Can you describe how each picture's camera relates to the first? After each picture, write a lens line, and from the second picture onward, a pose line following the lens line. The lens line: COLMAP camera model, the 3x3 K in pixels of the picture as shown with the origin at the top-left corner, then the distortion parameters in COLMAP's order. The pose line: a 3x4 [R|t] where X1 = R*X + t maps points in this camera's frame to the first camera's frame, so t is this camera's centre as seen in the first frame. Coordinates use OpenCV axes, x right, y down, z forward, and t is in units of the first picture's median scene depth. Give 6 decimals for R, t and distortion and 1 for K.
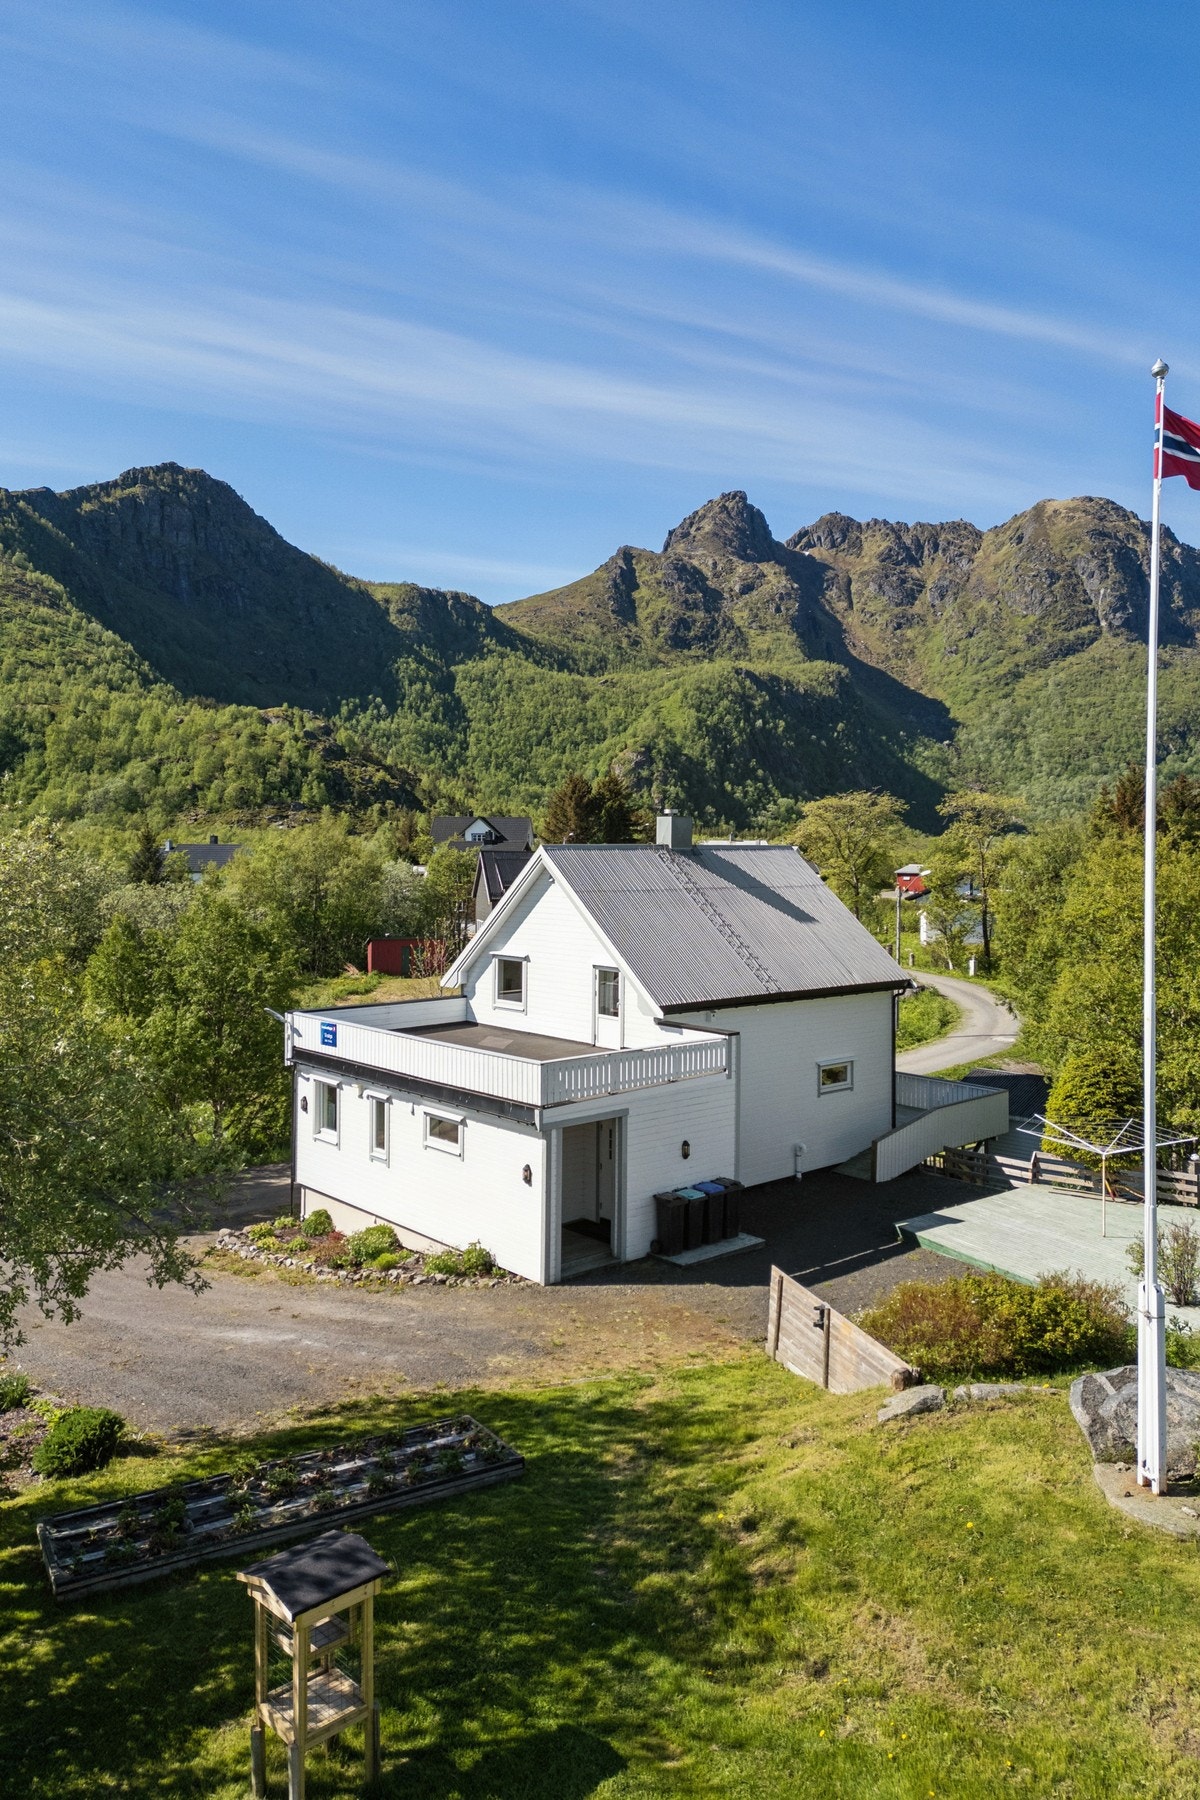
lens RADIAL K [[1226.4, 0, 597.0], [0, 1226.4, 947.4], [0, 0, 1]] dist [0.075737, -0.069208]
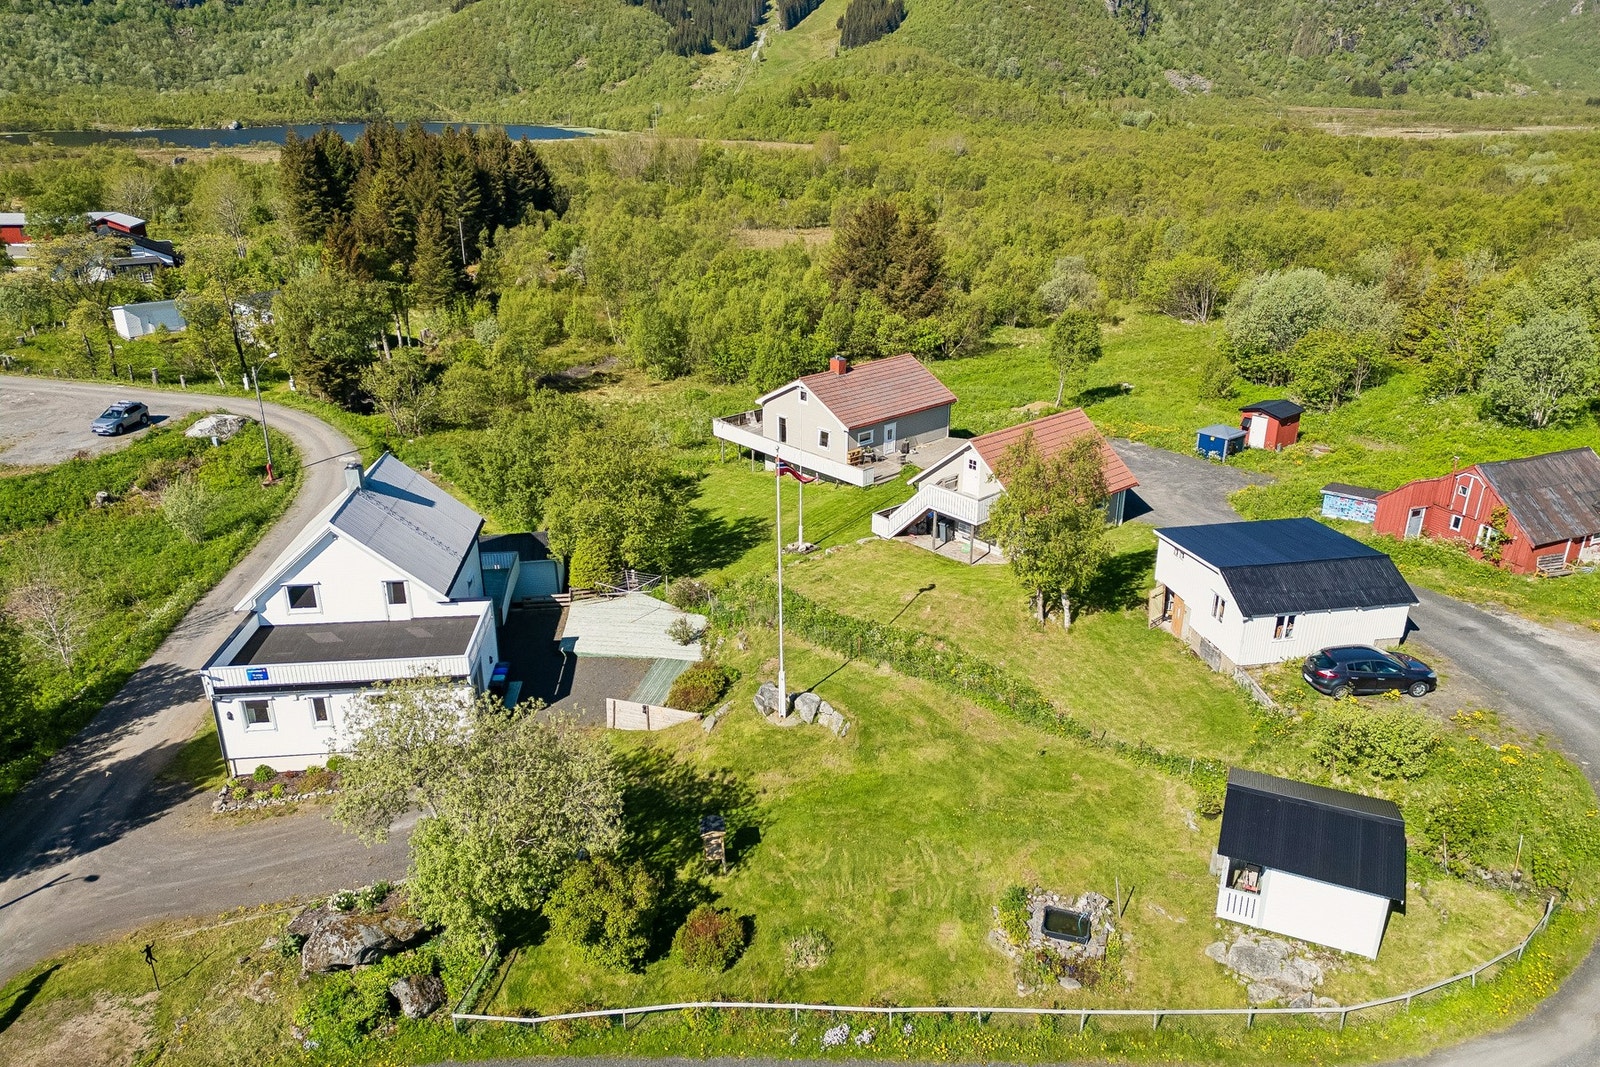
lens RADIAL K [[1113.2, 0, 807.1], [0, 1113.2, 537.2], [0, 0, 1]] dist [0.092811, -0.098340]
pose [[0.564016, -0.309685, 0.765494, -0.421795], [0.053880, 0.938839, 0.340114, -0.268866], [-0.824005, -0.150585, 0.546206, -0.188783]]
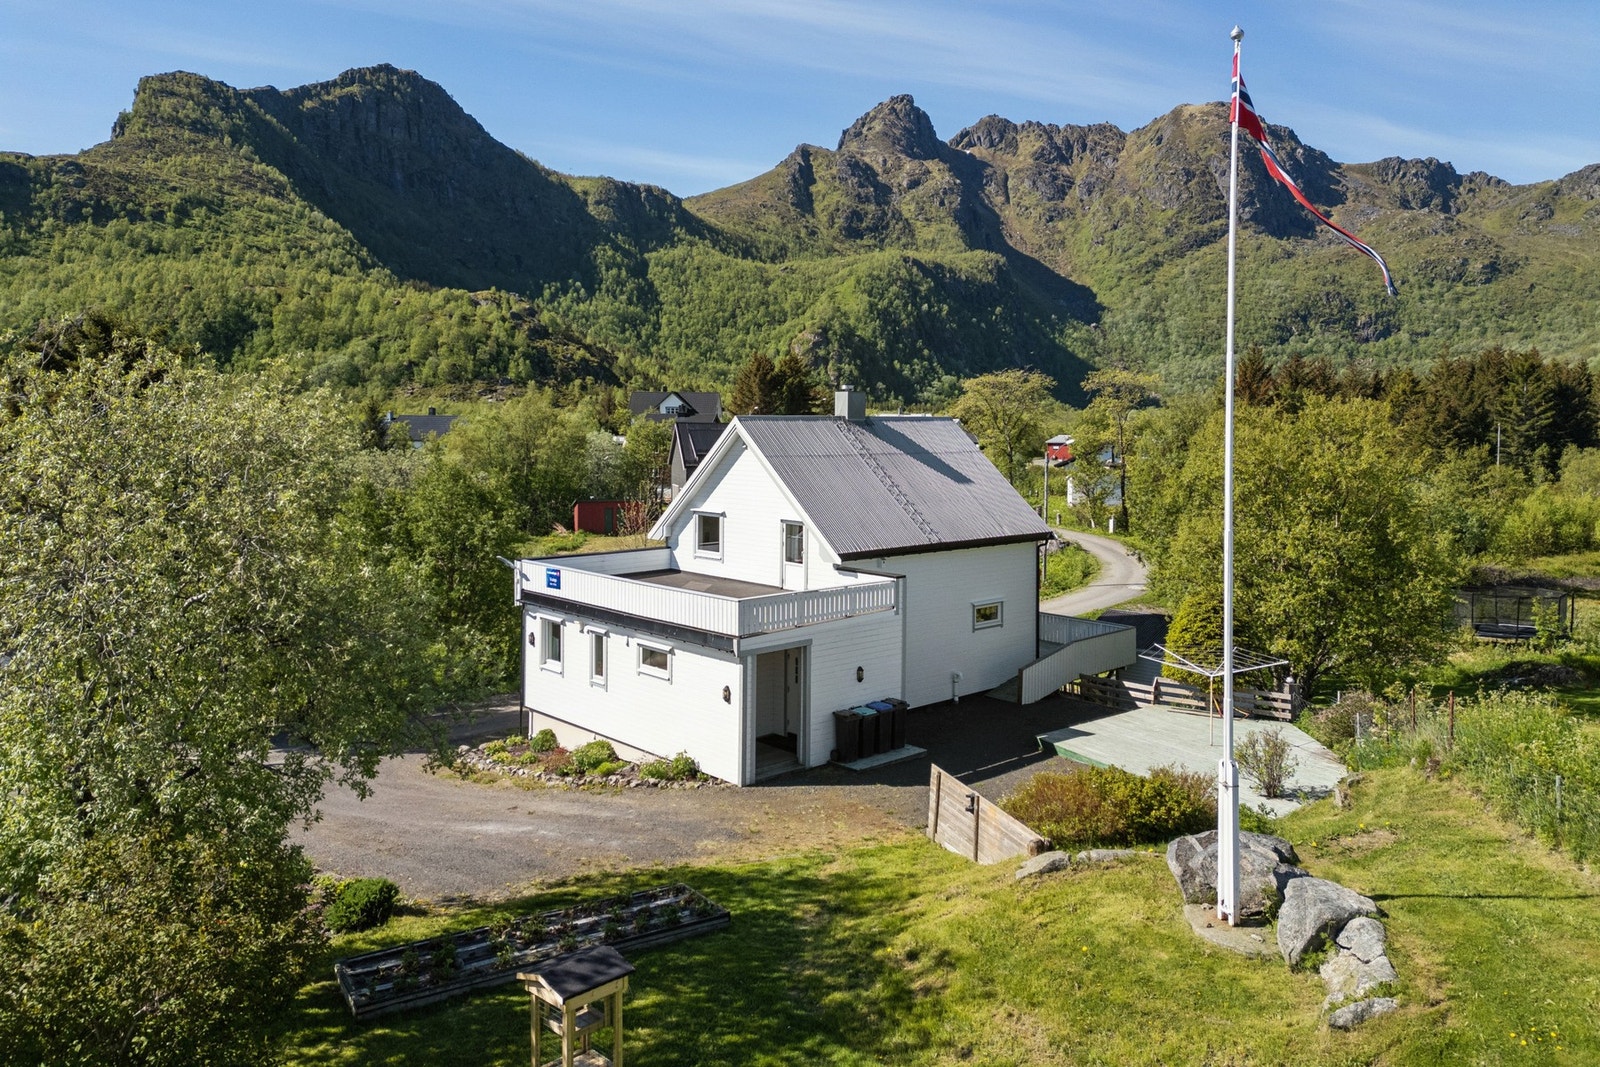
lens RADIAL K [[1113.2, 0, 807.1], [0, 1113.2, 537.2], [0, 0, 1]] dist [0.092811, -0.098340]
pose [[0.999657, -0.001812, 0.026141, -0.002625], [0.001196, 0.999722, 0.023563, 0.003271], [-0.026176, -0.023524, 0.999381, -0.026356]]
